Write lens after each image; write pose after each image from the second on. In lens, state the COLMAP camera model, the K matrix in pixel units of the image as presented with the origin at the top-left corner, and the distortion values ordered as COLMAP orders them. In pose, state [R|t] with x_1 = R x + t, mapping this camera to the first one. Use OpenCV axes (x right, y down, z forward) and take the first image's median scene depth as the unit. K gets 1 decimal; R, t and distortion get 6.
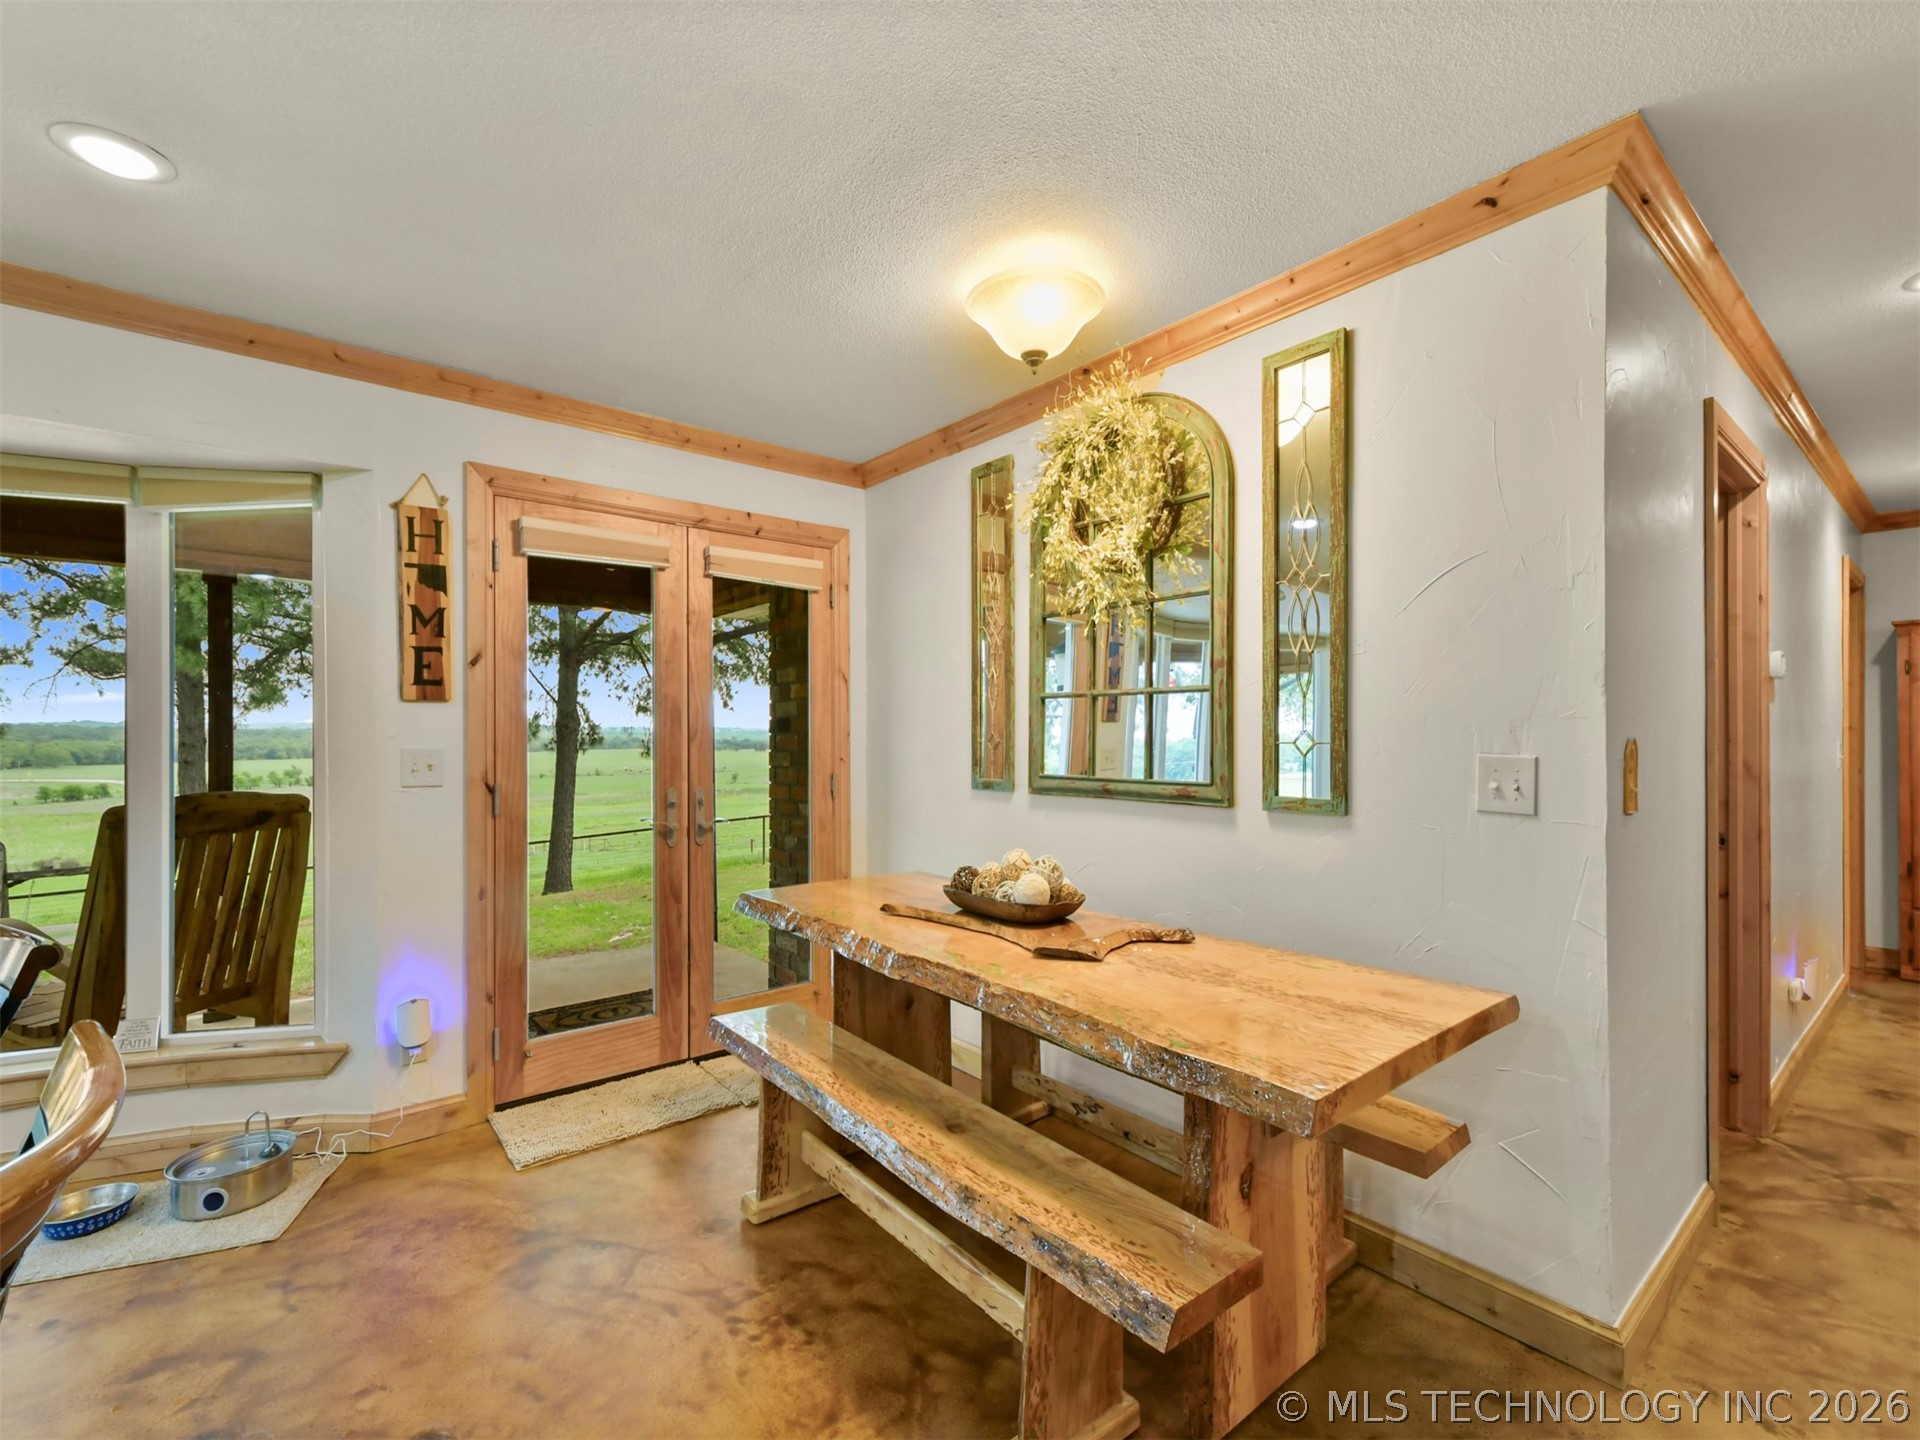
lens RADIAL K [[829.3, 0, 967.7], [0, 829.3, 733.1], [0, 0, 1]] dist [-0.003880, -0.000348]
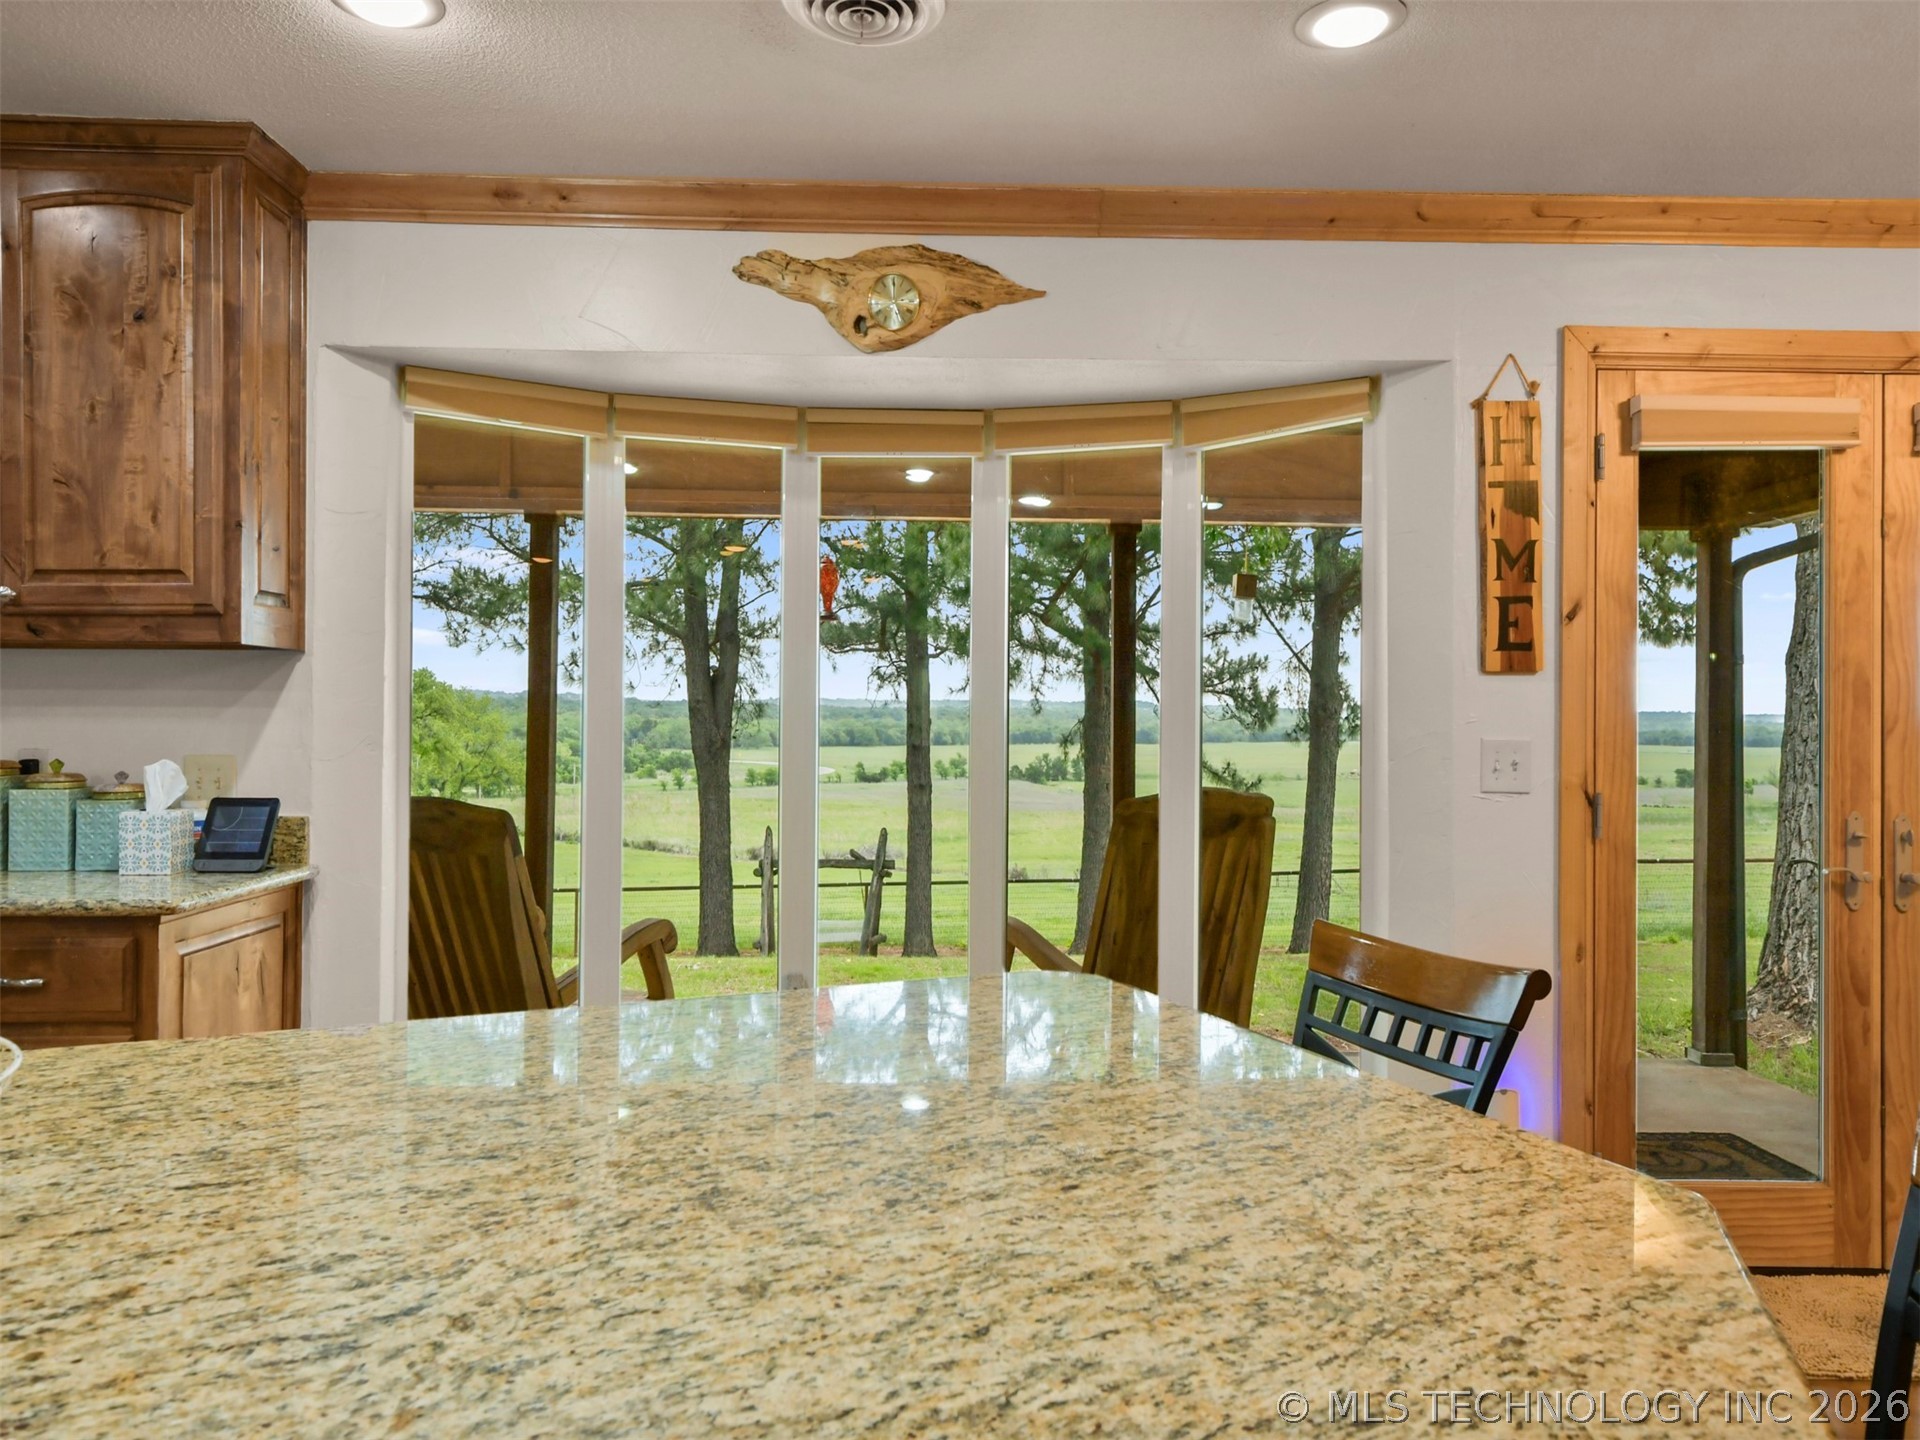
lens RADIAL K [[1311.9, 0, 960.0], [0, 1311.9, 720.0], [0, 0, 1]] dist [0.032518, -0.033160]
pose [[0.780531, 0.011034, -0.625019, -0.311922], [-0.010224, 0.999936, 0.004886, 0.001206], [0.625033, 0.002577, 0.780594, -0.182764]]
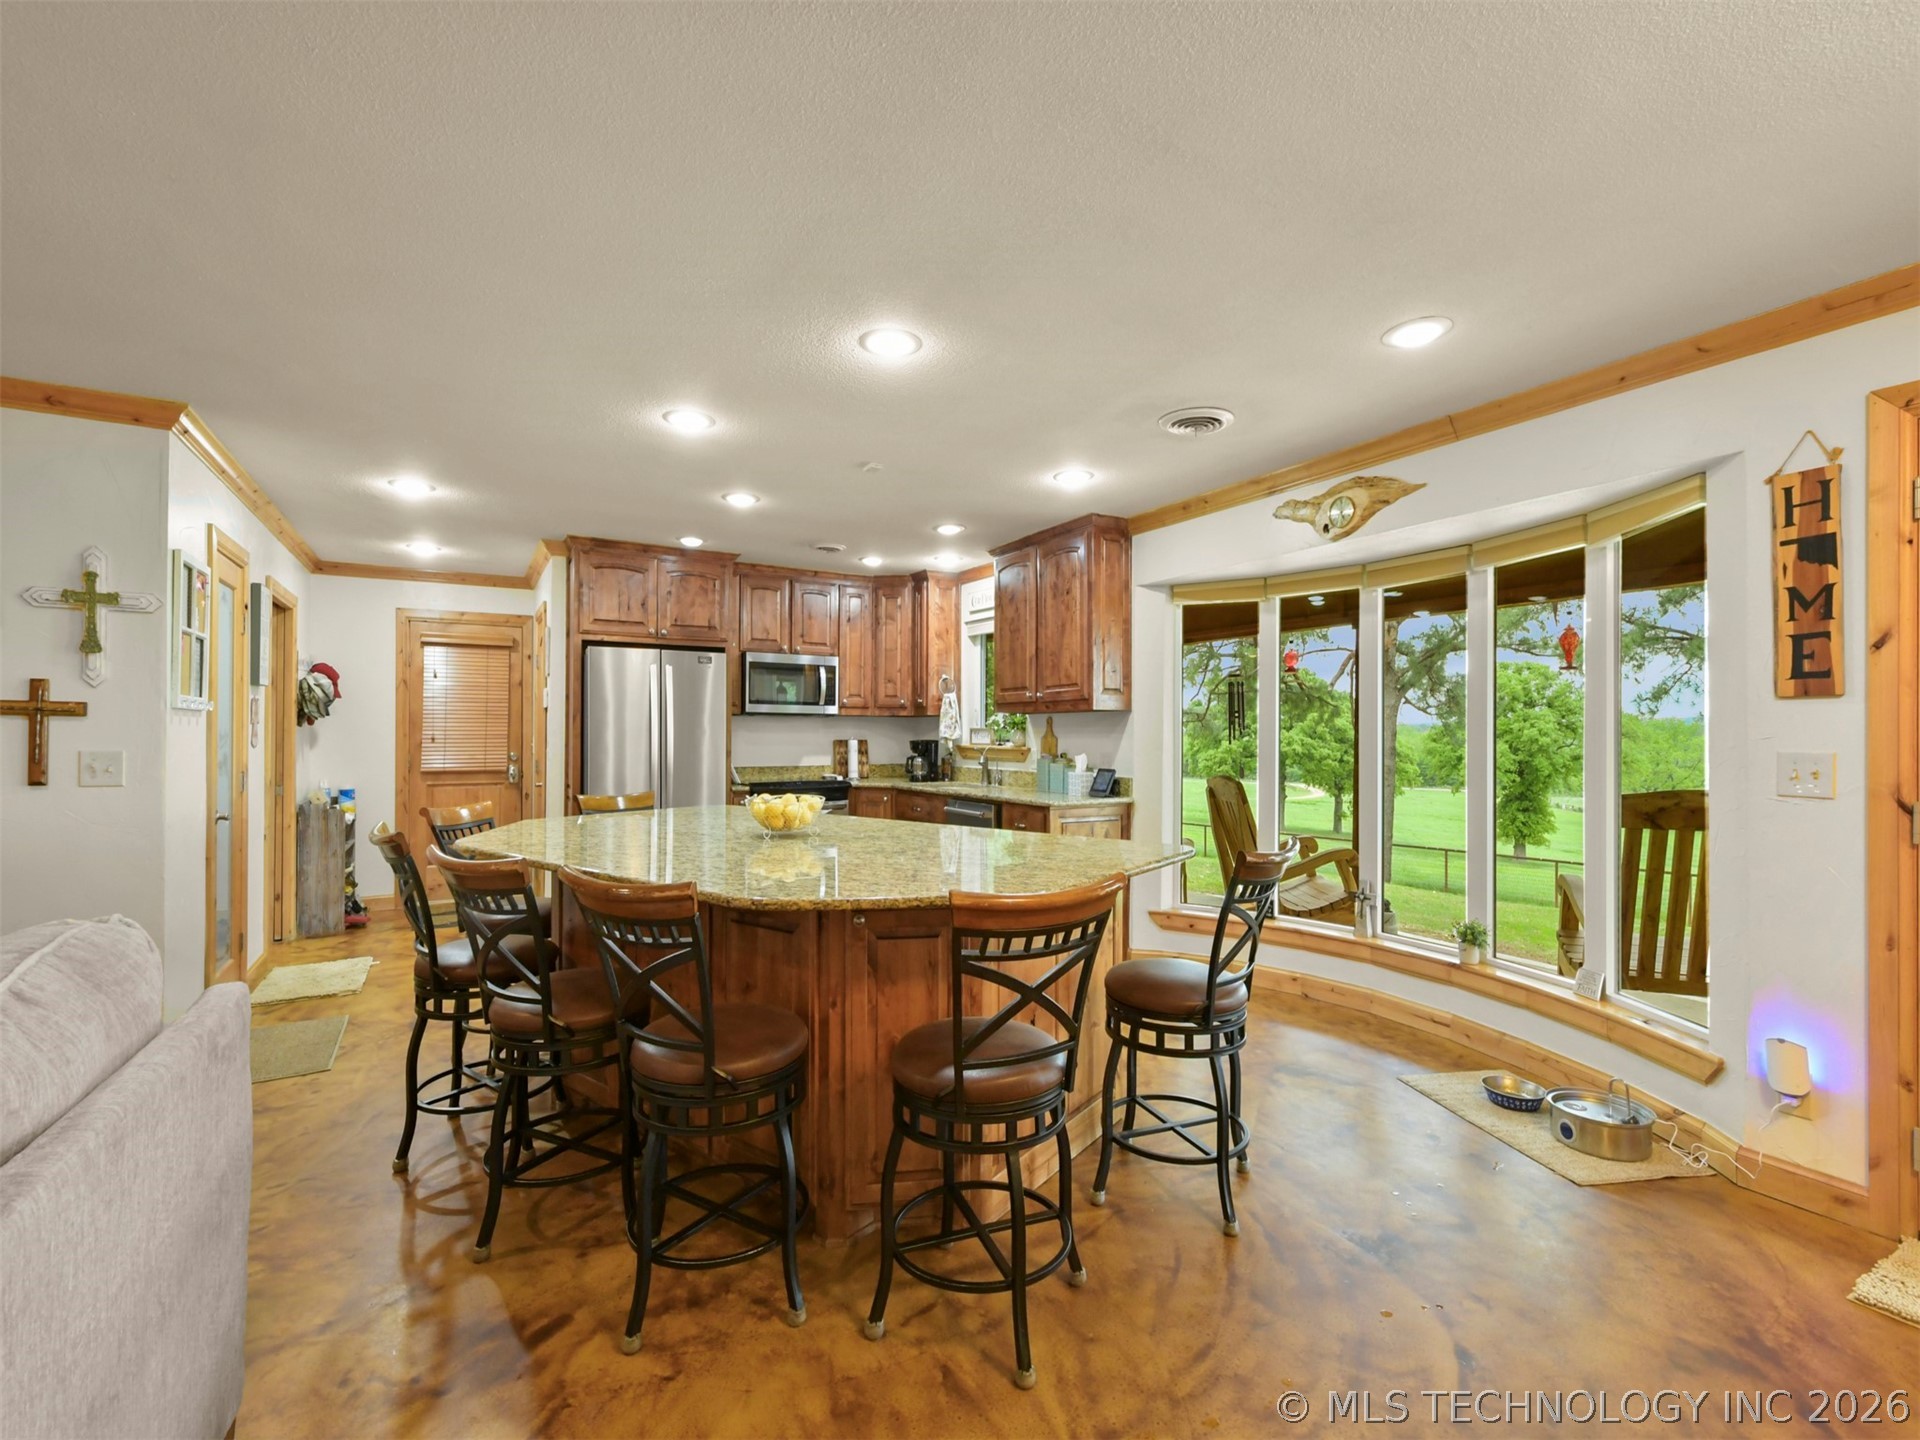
lens RADIAL K [[829.3, 0, 967.7], [0, 829.3, 733.1], [0, 0, 1]] dist [-0.003880, -0.000348]
pose [[-0.157832, 0.001152, -0.987465, 0.318294], [-0.001768, 0.999997, 0.001449, -0.001355], [0.987464, 0.001974, -0.157830, 0.277886]]
